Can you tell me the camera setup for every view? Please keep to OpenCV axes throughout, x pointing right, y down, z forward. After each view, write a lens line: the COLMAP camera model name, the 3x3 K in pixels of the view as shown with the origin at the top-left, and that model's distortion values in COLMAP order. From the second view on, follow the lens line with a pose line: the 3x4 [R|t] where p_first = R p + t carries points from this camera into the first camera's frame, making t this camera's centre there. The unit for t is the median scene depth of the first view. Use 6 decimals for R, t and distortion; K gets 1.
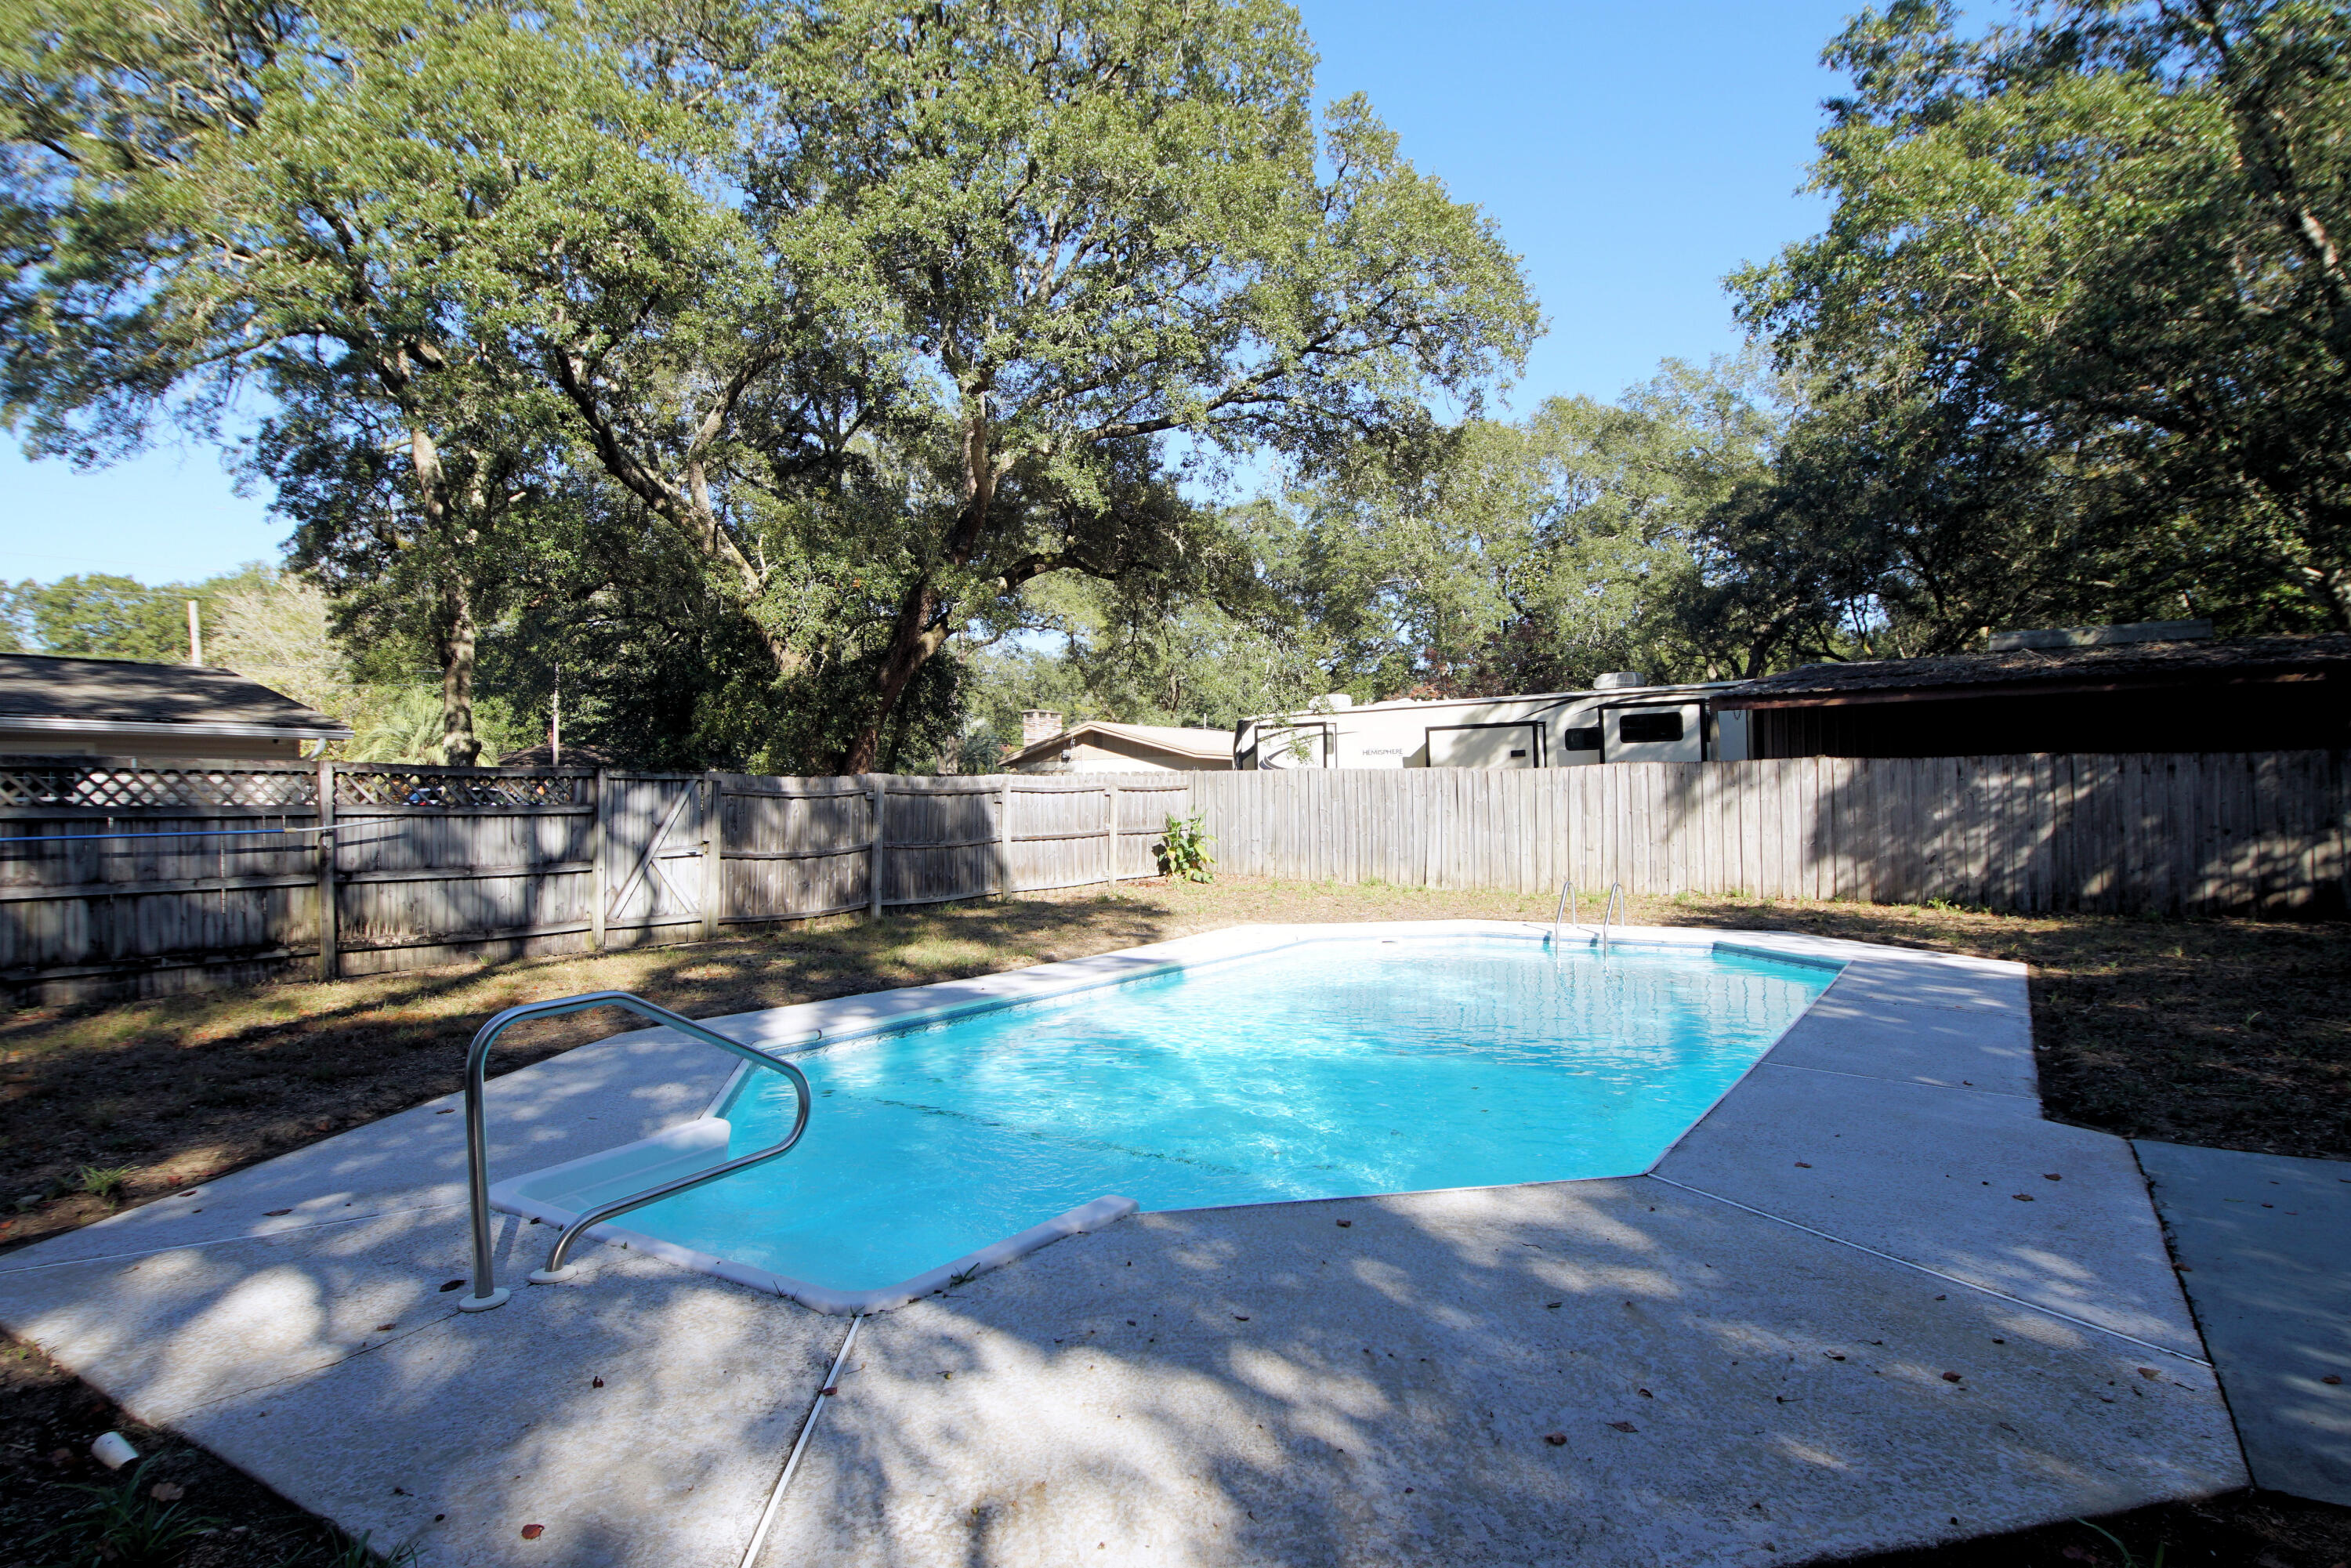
lens RADIAL K [[1261.4, 0, 1156.3], [0, 1261.4, 783.0], [0, 0, 1]] dist [0.028216, -0.028030]
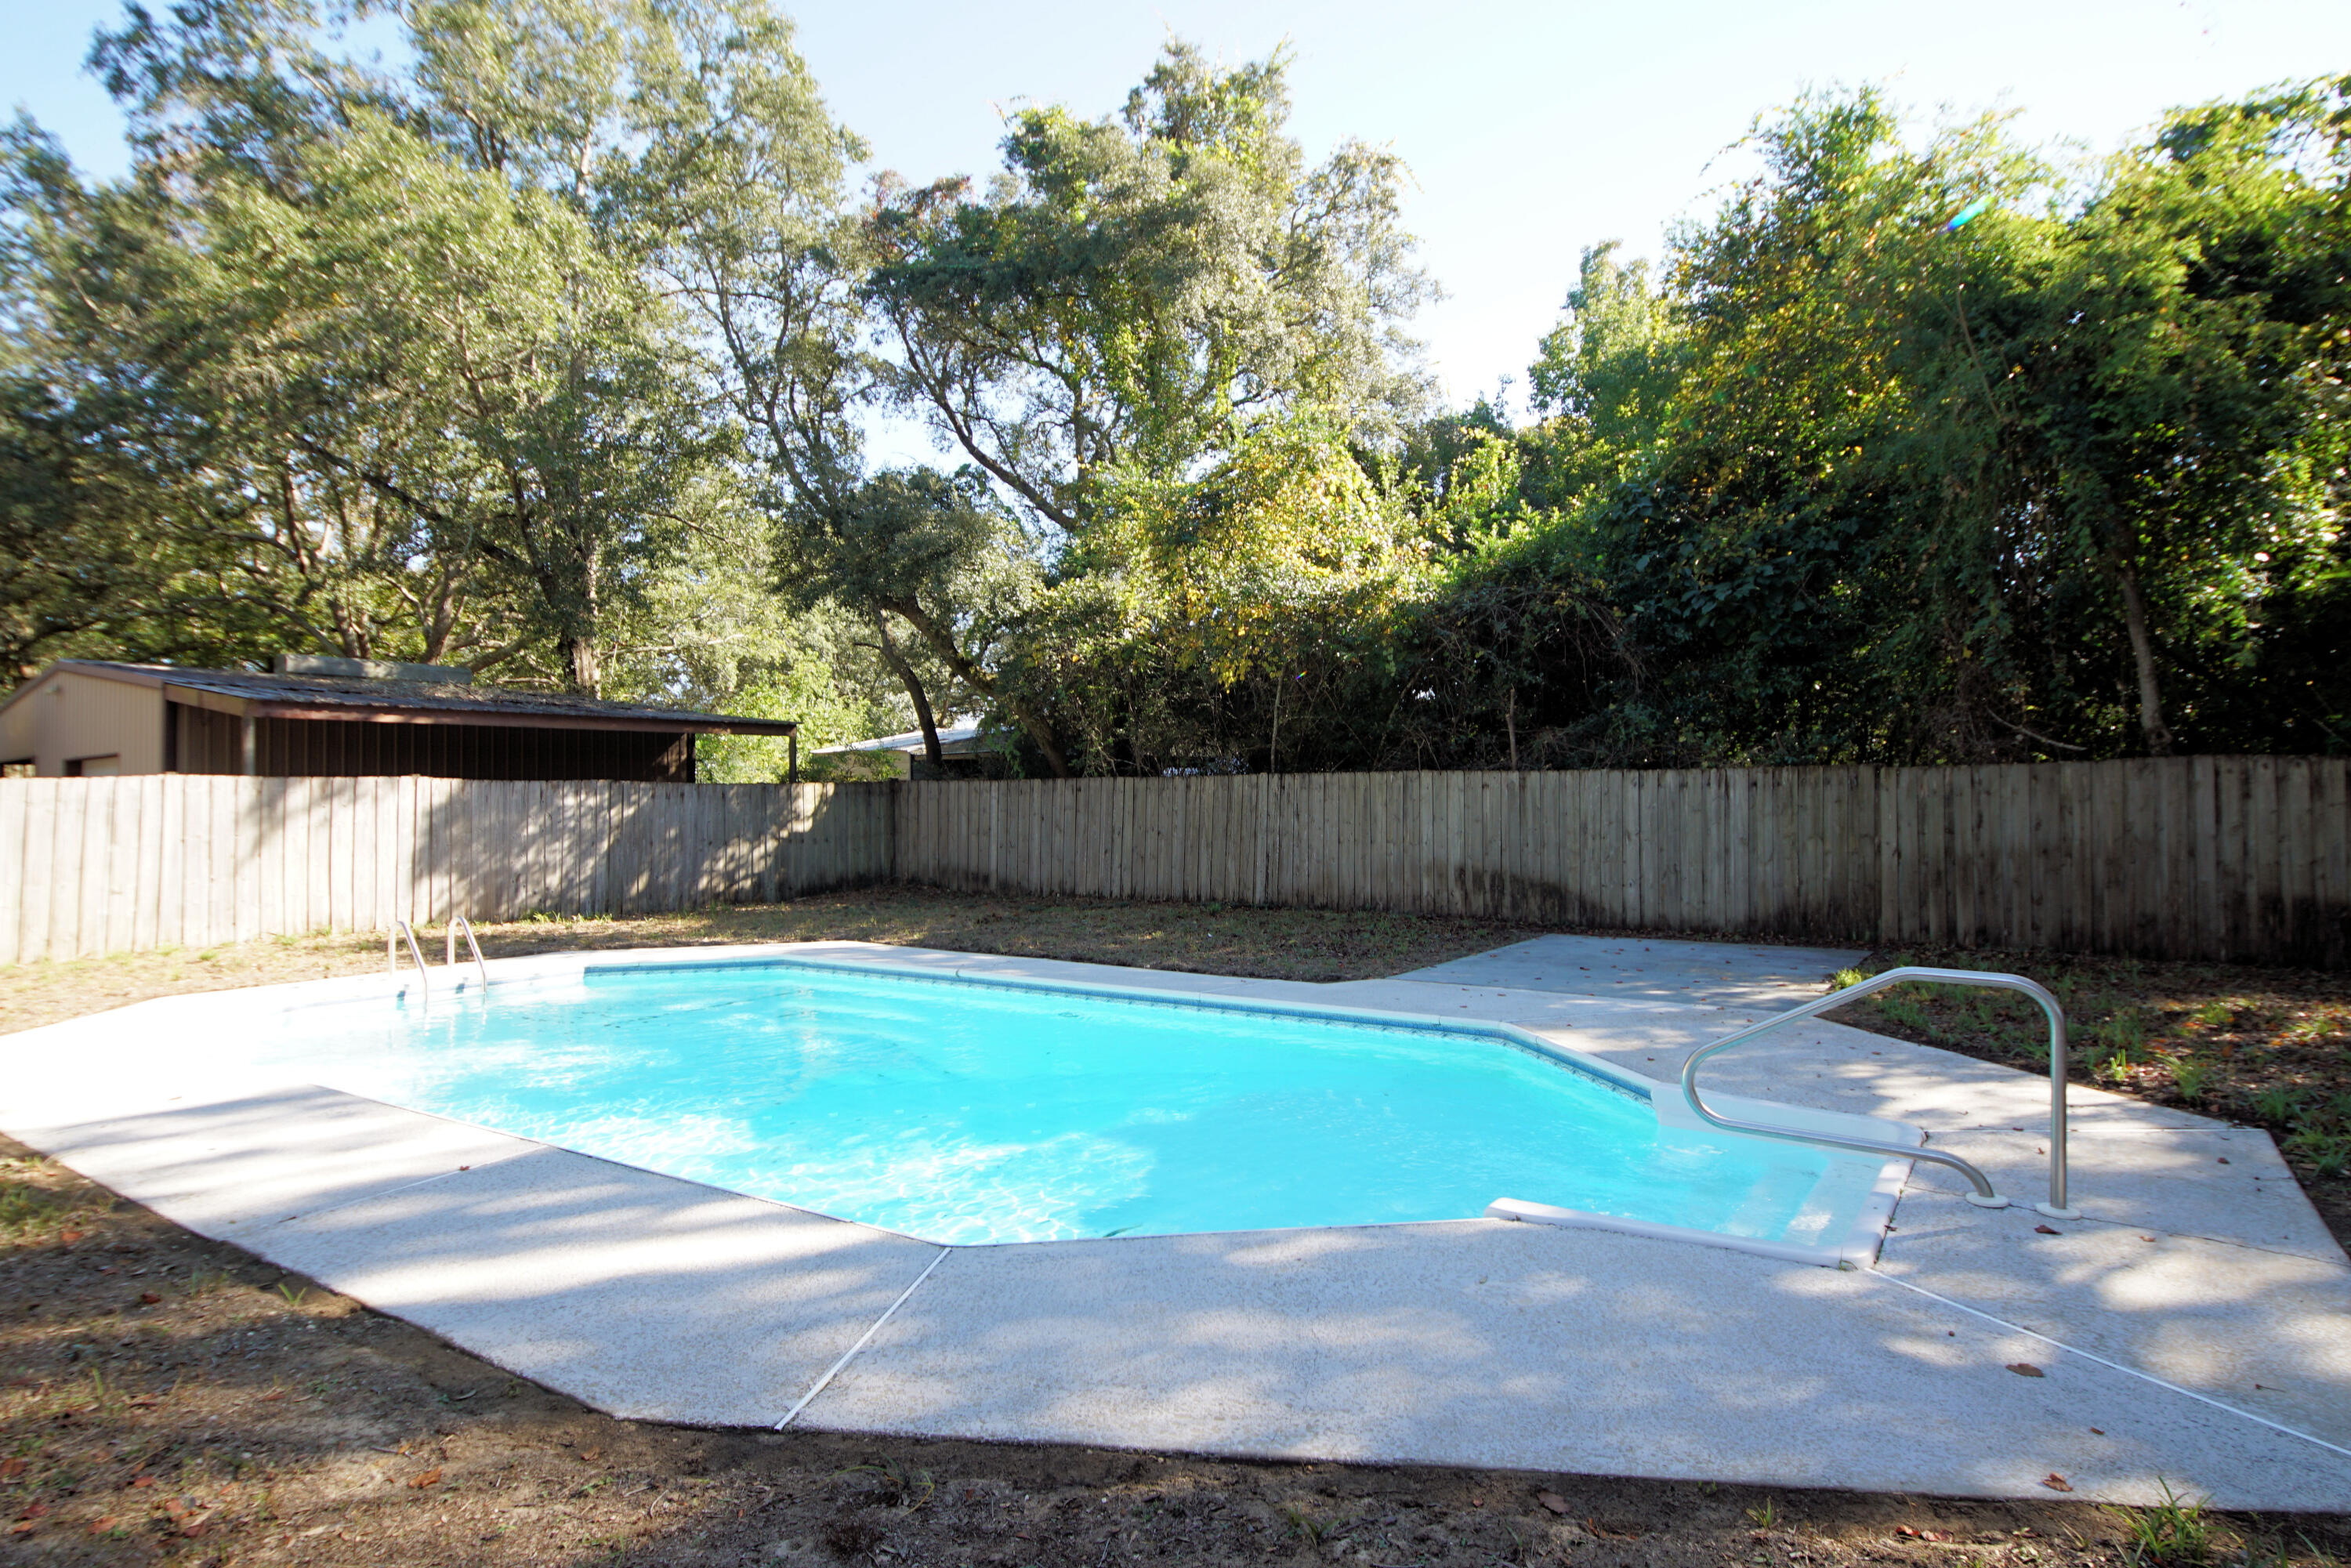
lens RADIAL K [[1261.4, 0, 1161.1], [0, 1261.4, 771.1], [0, 0, 1]] dist [0.028216, -0.028030]
pose [[0.031706, 0.036718, 0.998823, -0.431686], [-0.004664, 0.999320, -0.036588, 0.008268], [-0.999486, -0.003499, 0.031856, 0.440024]]
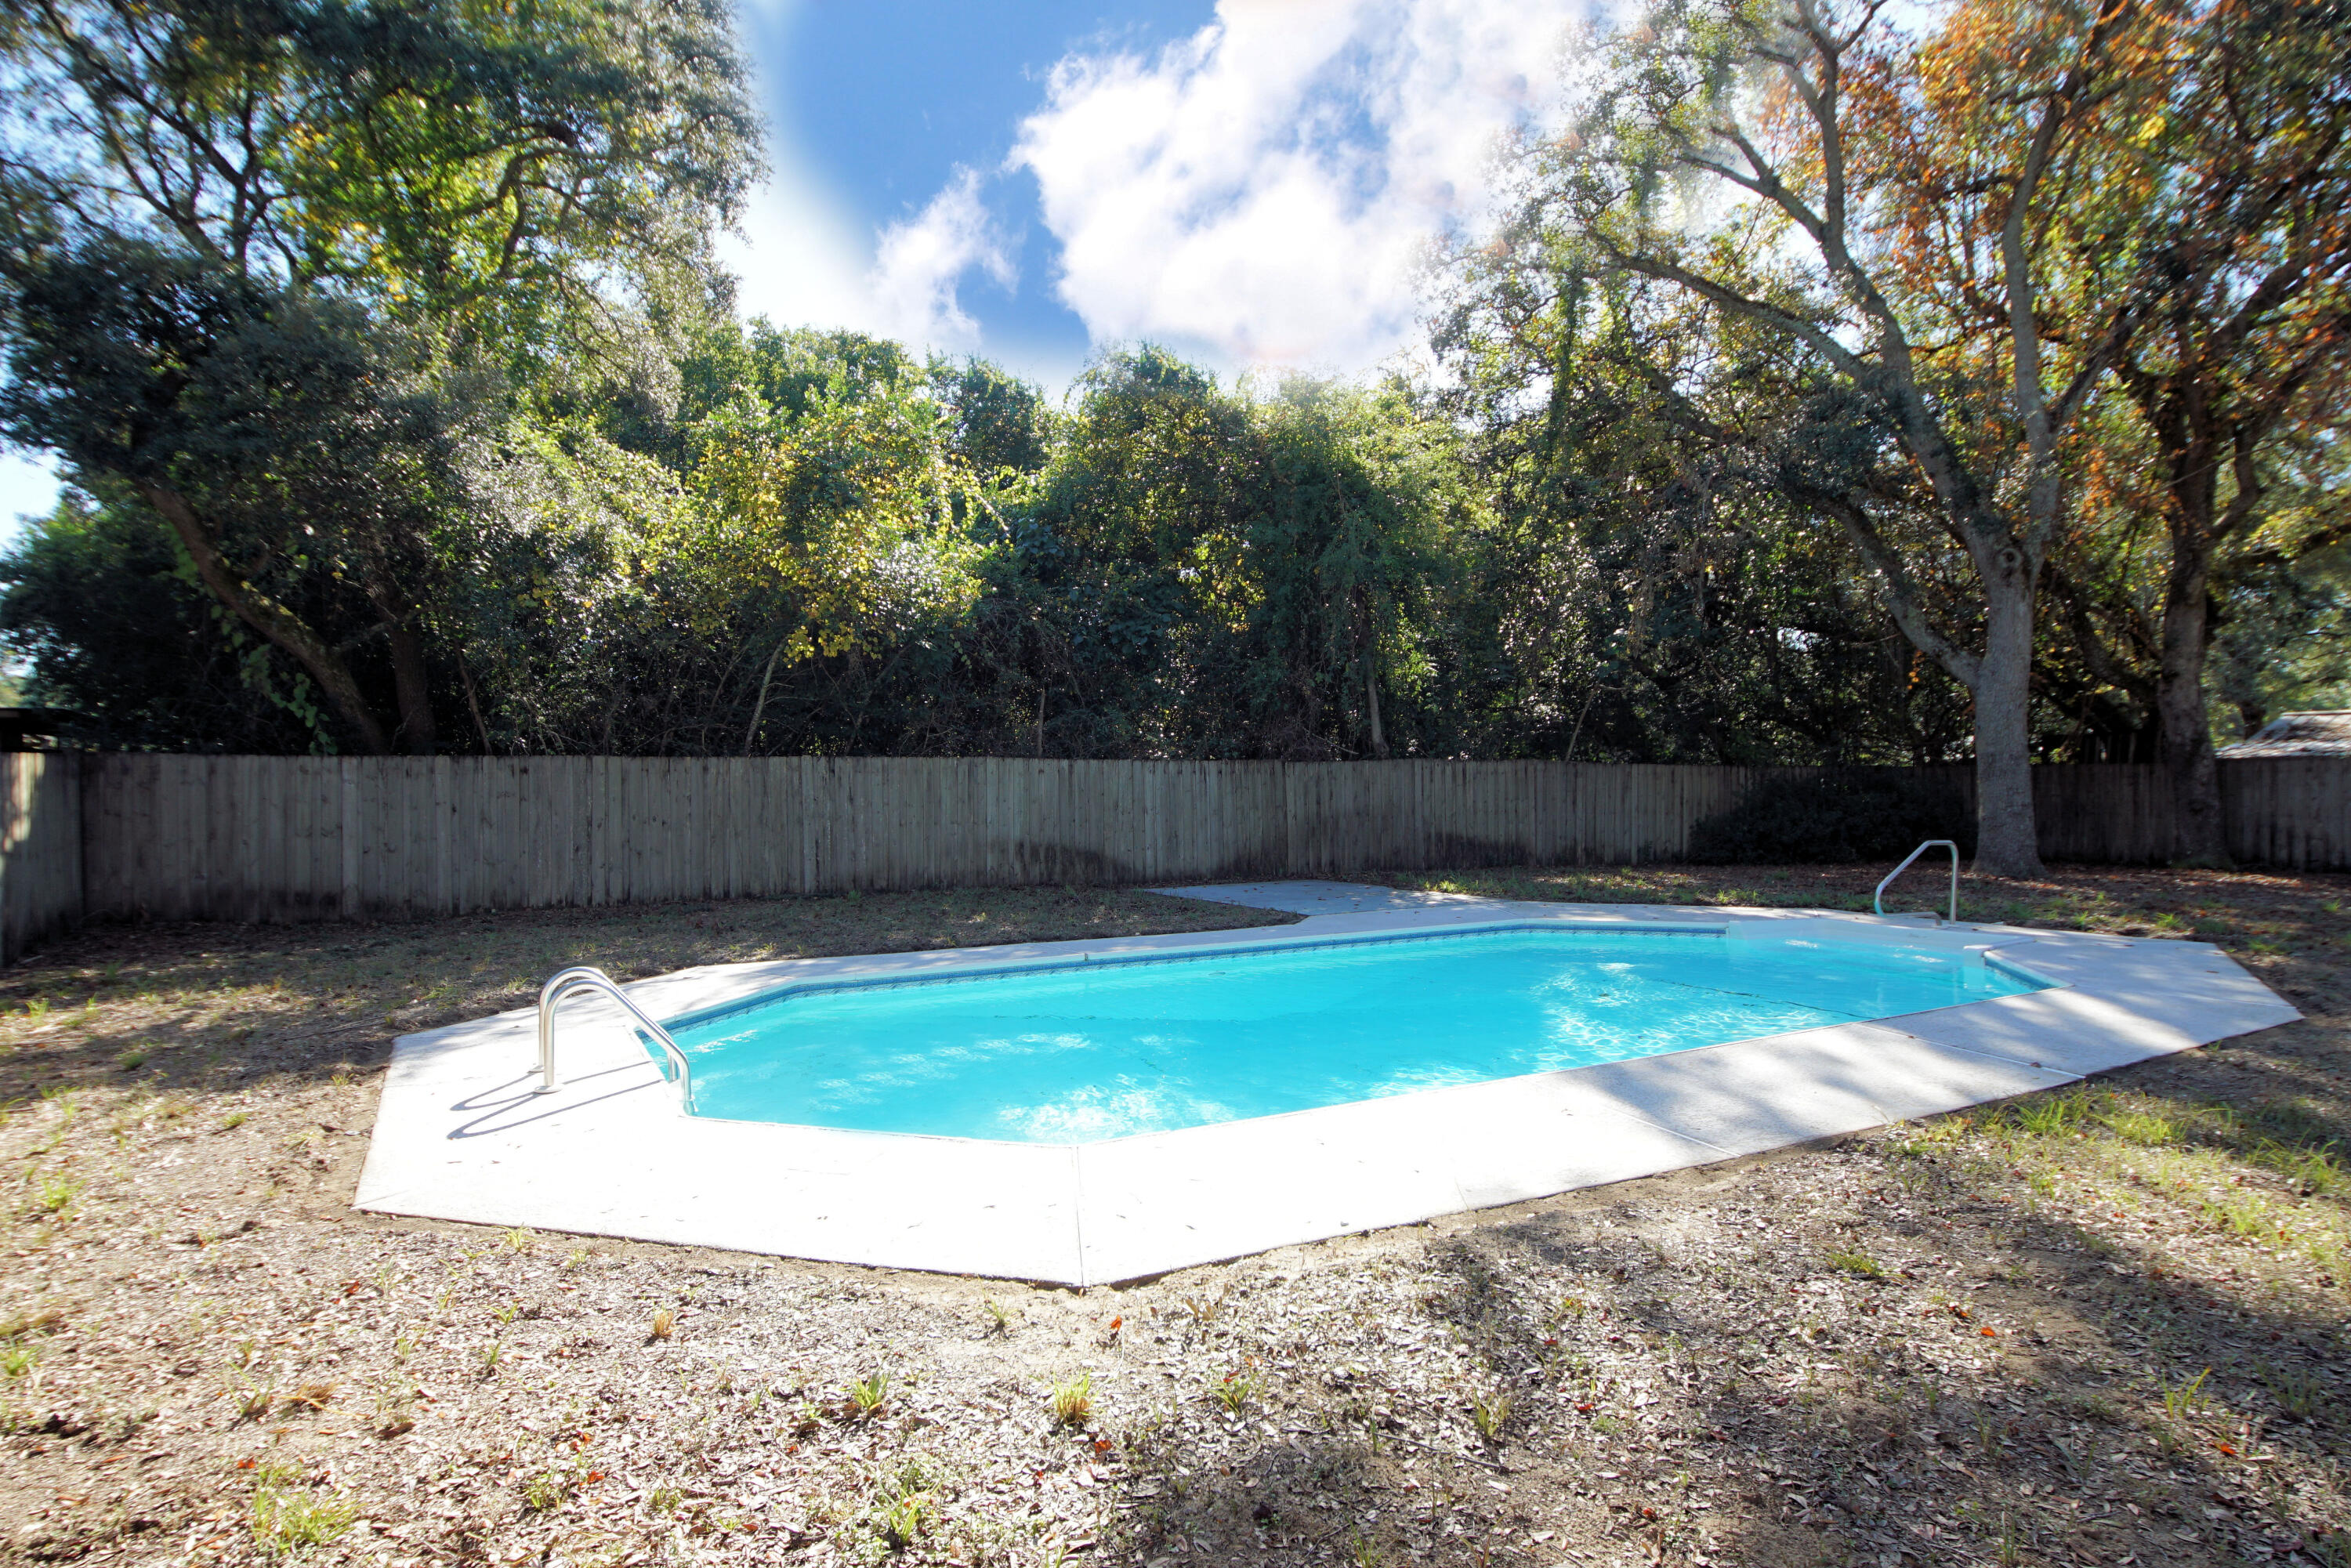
lens RADIAL K [[1261.4, 0, 1165.3], [0, 1261.4, 779.1], [0, 0, 1]] dist [0.028216, -0.028030]
pose [[-0.877512, 0.022285, 0.479036, -0.080696], [0.014816, 0.999703, -0.019367, 0.013467], [-0.479325, -0.009897, -0.877582, 1.184026]]
